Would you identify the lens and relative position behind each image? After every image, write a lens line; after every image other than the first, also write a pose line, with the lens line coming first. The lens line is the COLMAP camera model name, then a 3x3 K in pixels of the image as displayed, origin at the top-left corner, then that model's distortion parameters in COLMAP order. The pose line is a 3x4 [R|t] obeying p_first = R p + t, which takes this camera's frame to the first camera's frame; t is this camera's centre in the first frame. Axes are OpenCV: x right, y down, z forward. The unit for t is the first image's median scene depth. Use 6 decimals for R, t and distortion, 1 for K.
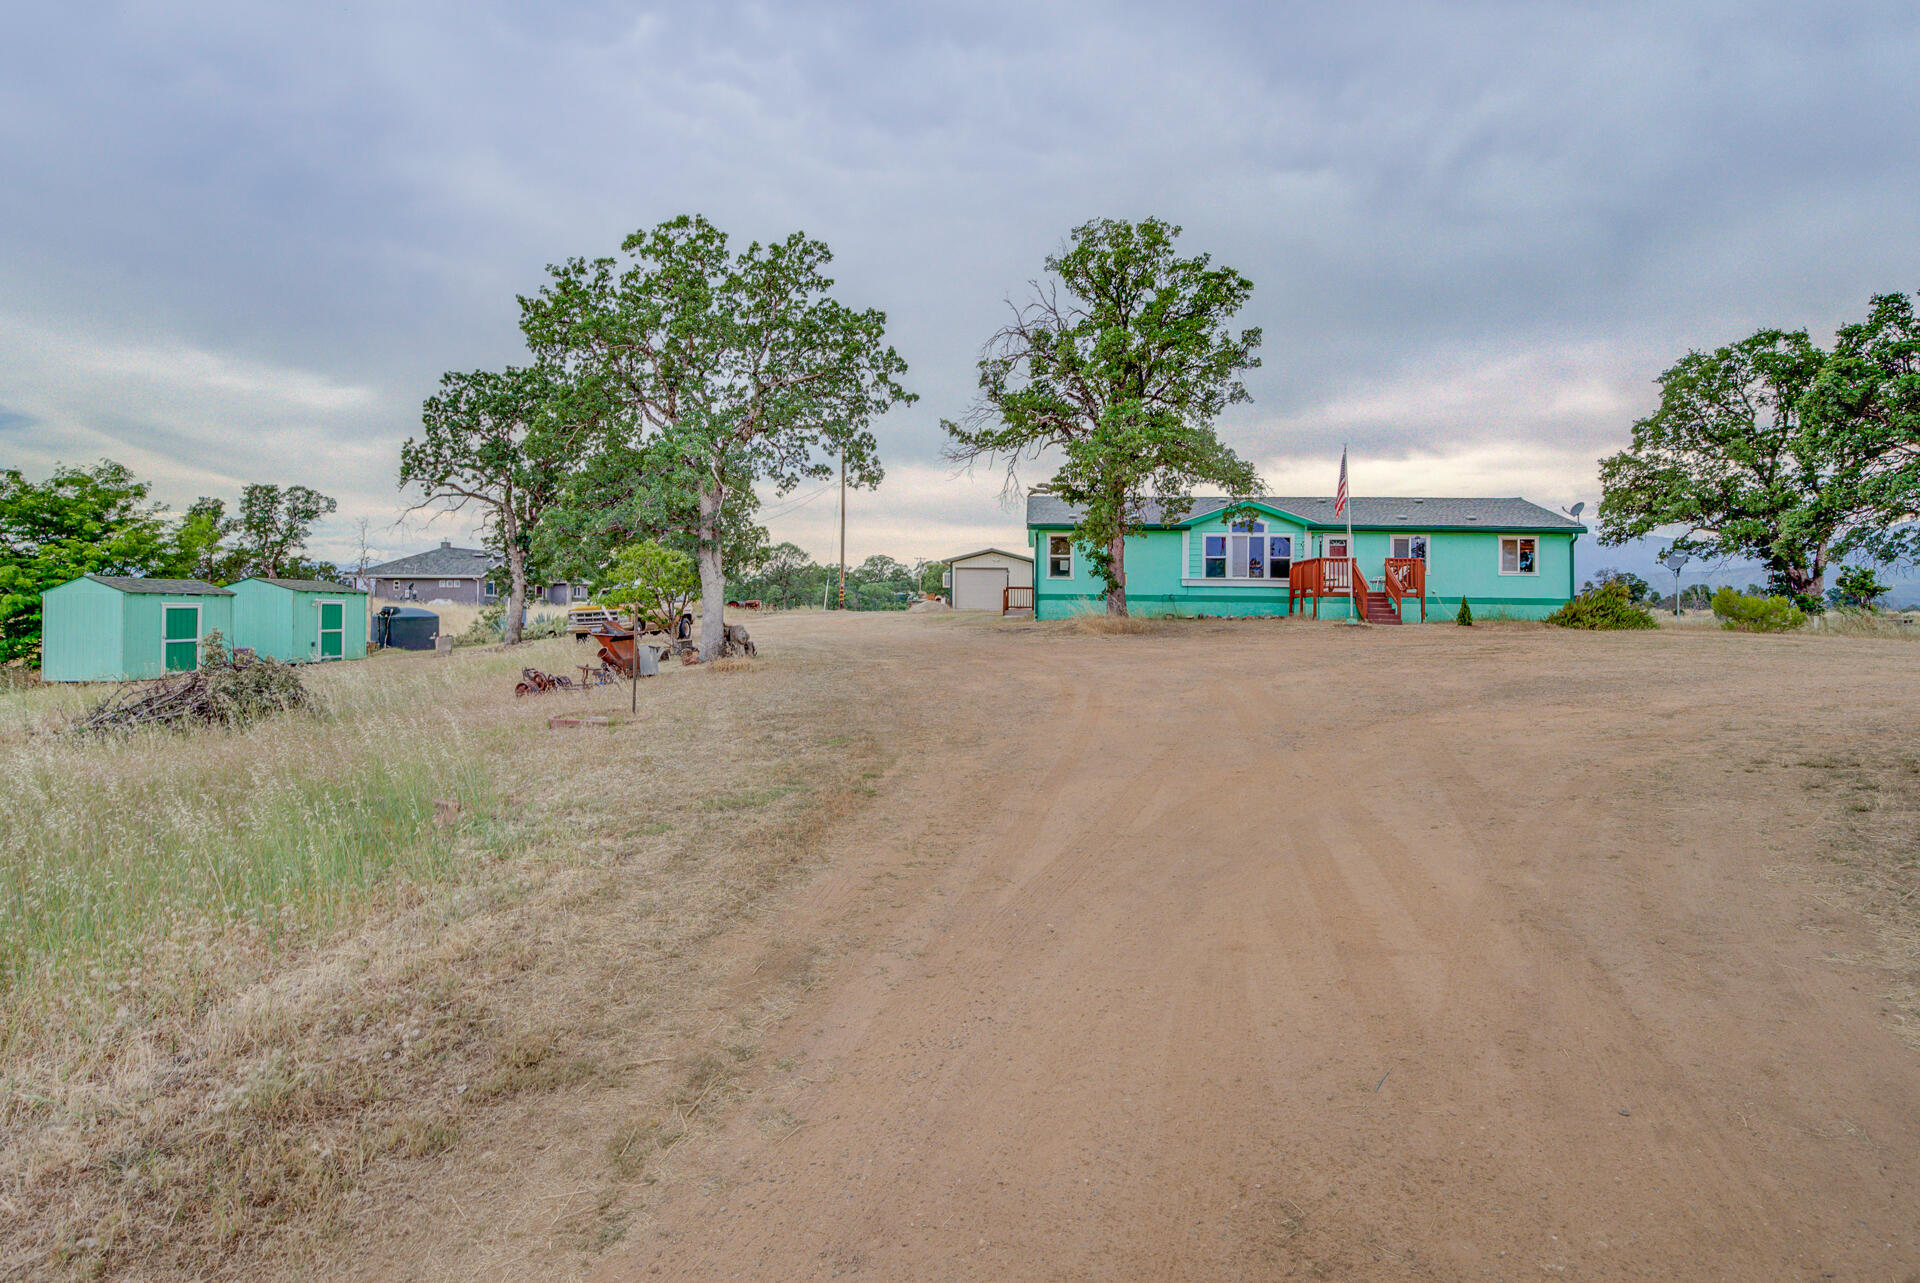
lens RADIAL K [[884.4, 0, 960.0], [0, 884.4, 641.5], [0, 0, 1]] dist [-0.021053, 0.000288]
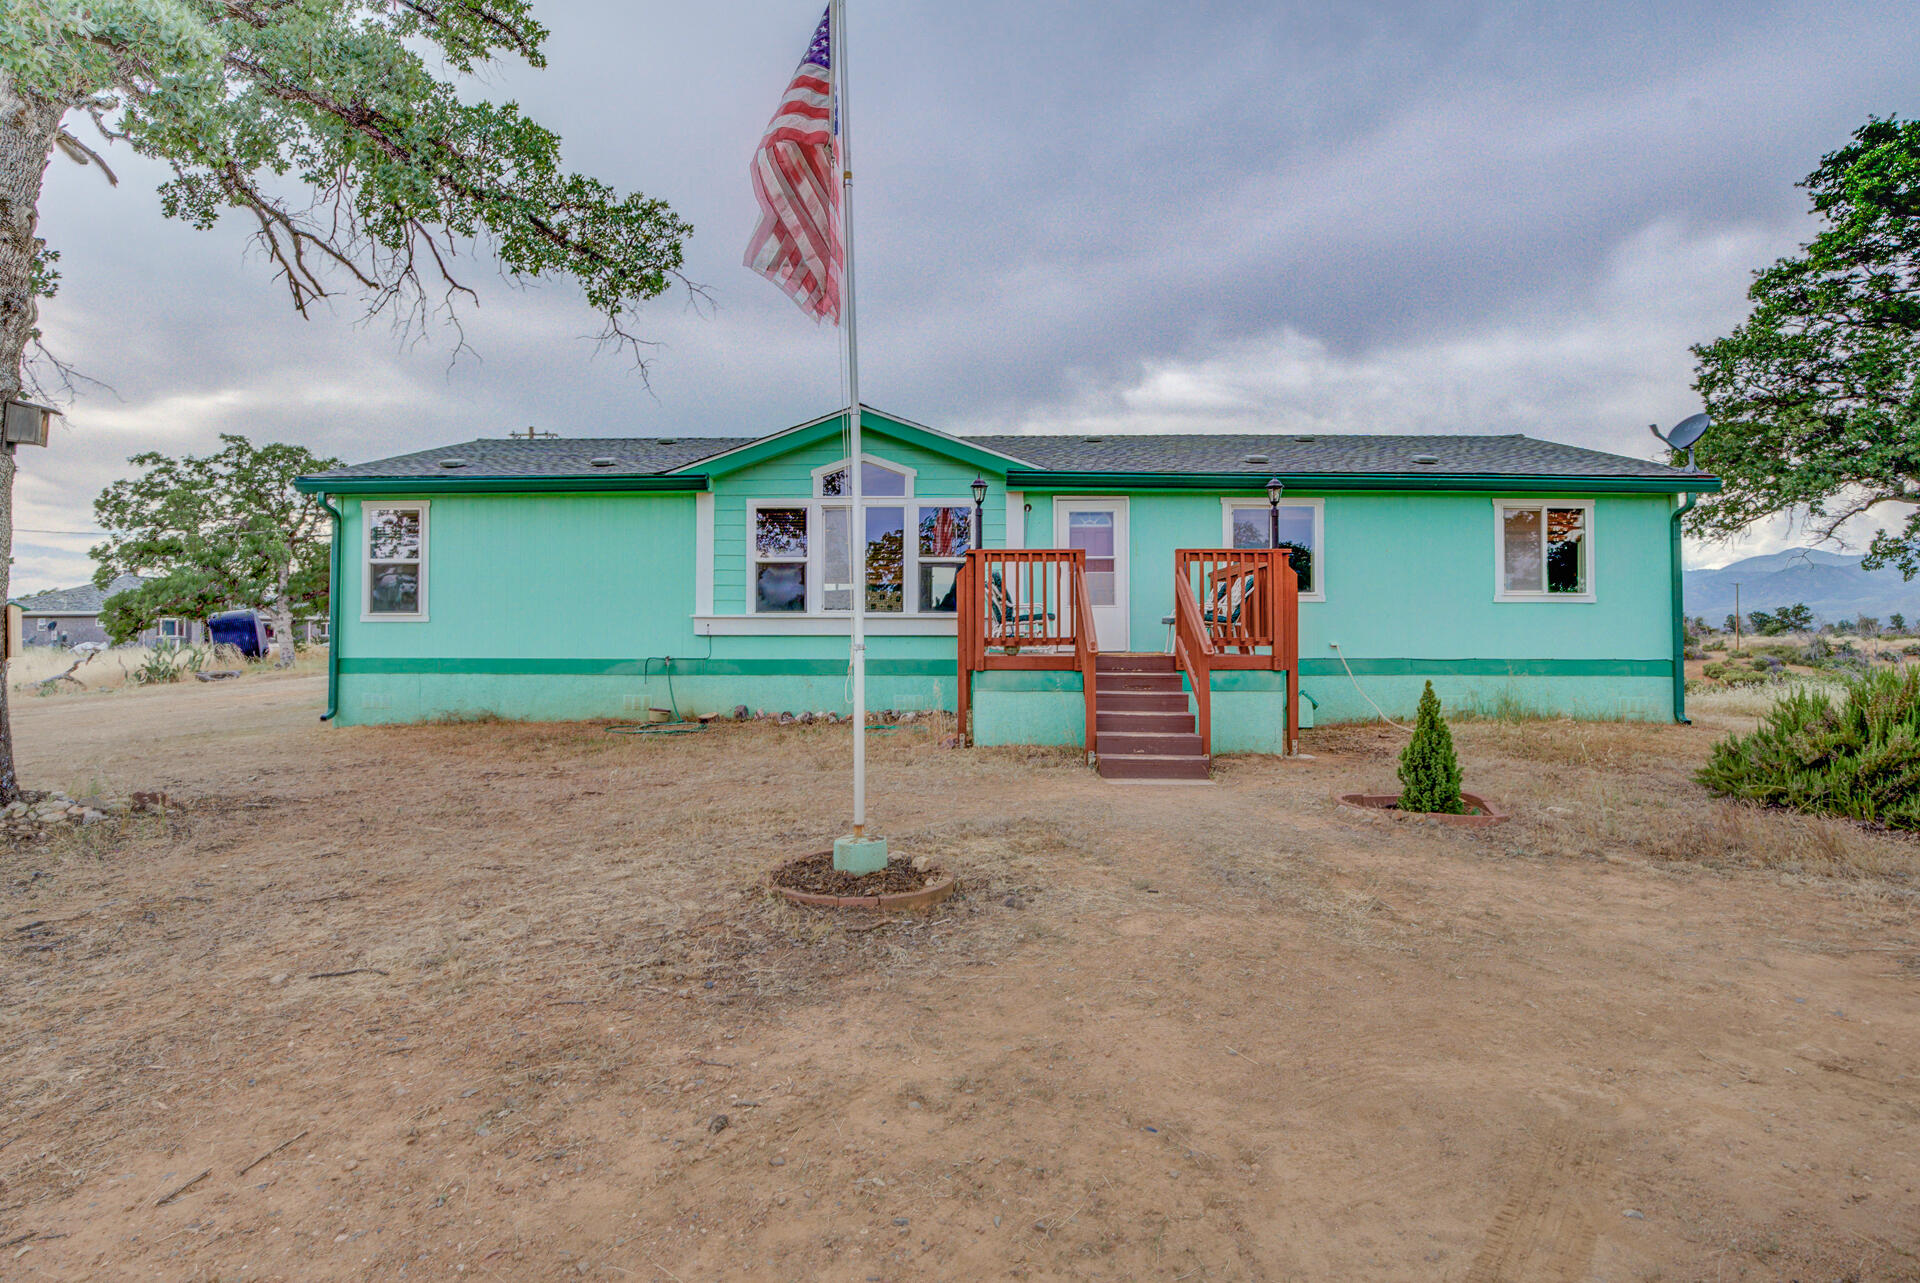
lens RADIAL K [[853.0, 0, 960.0], [0, 853.0, 641.5], [0, 0, 1]] dist [-0.012884, 0.000267]
pose [[0.998954, -0.008867, 0.044869, 0.351697], [0.010169, 0.999531, -0.028869, -0.048107], [-0.044592, 0.029295, 0.998576, 0.623290]]
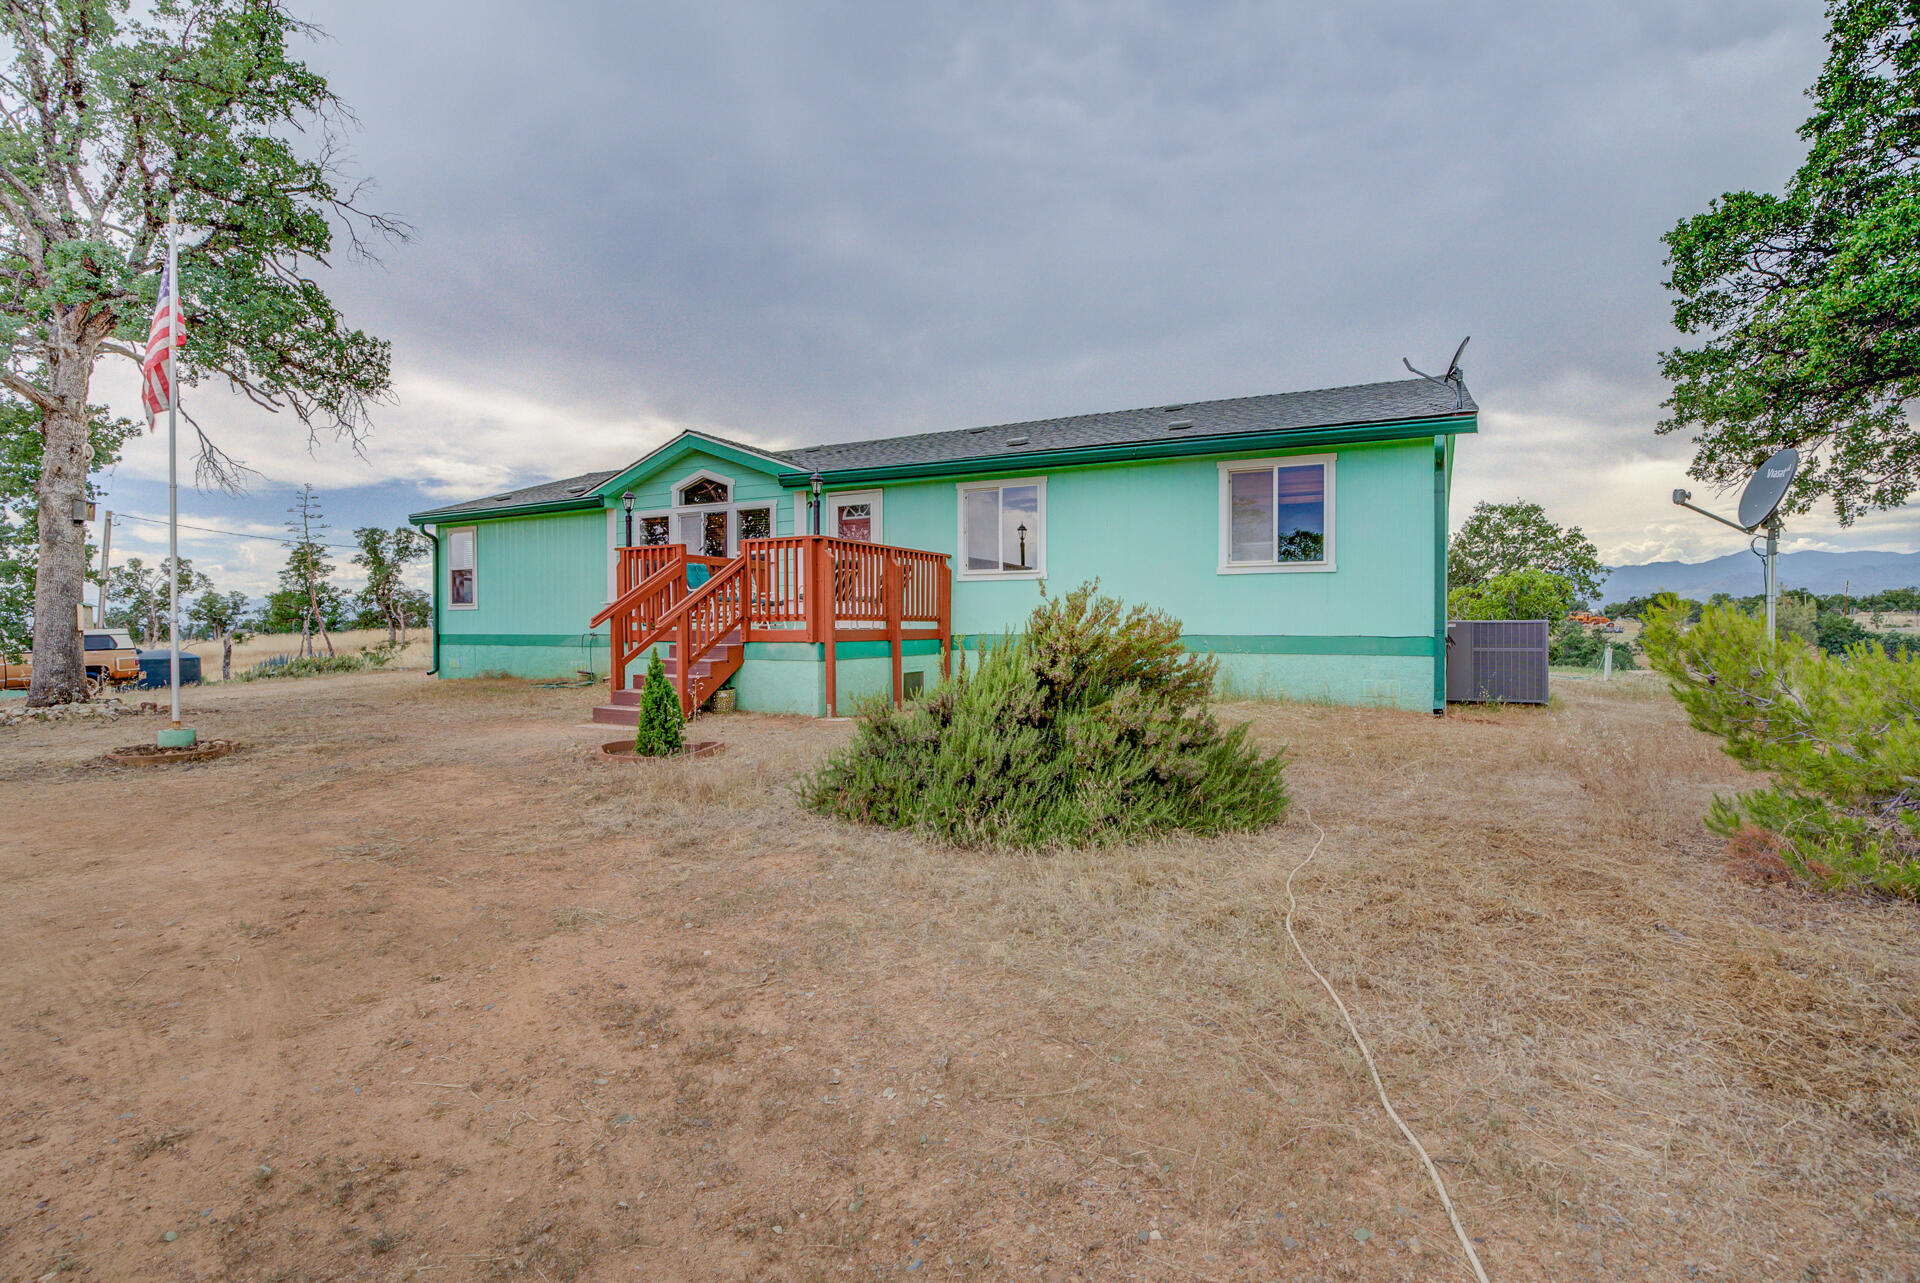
lens RADIAL K [[884.4, 0, 960.0], [0, 884.4, 641.5], [0, 0, 1]] dist [-0.021053, 0.000288]
pose [[0.916068, -0.006240, -0.400974, 0.651266], [0.003822, 0.999969, -0.006830, -0.044236], [0.401004, 0.004724, 0.916064, 0.612440]]
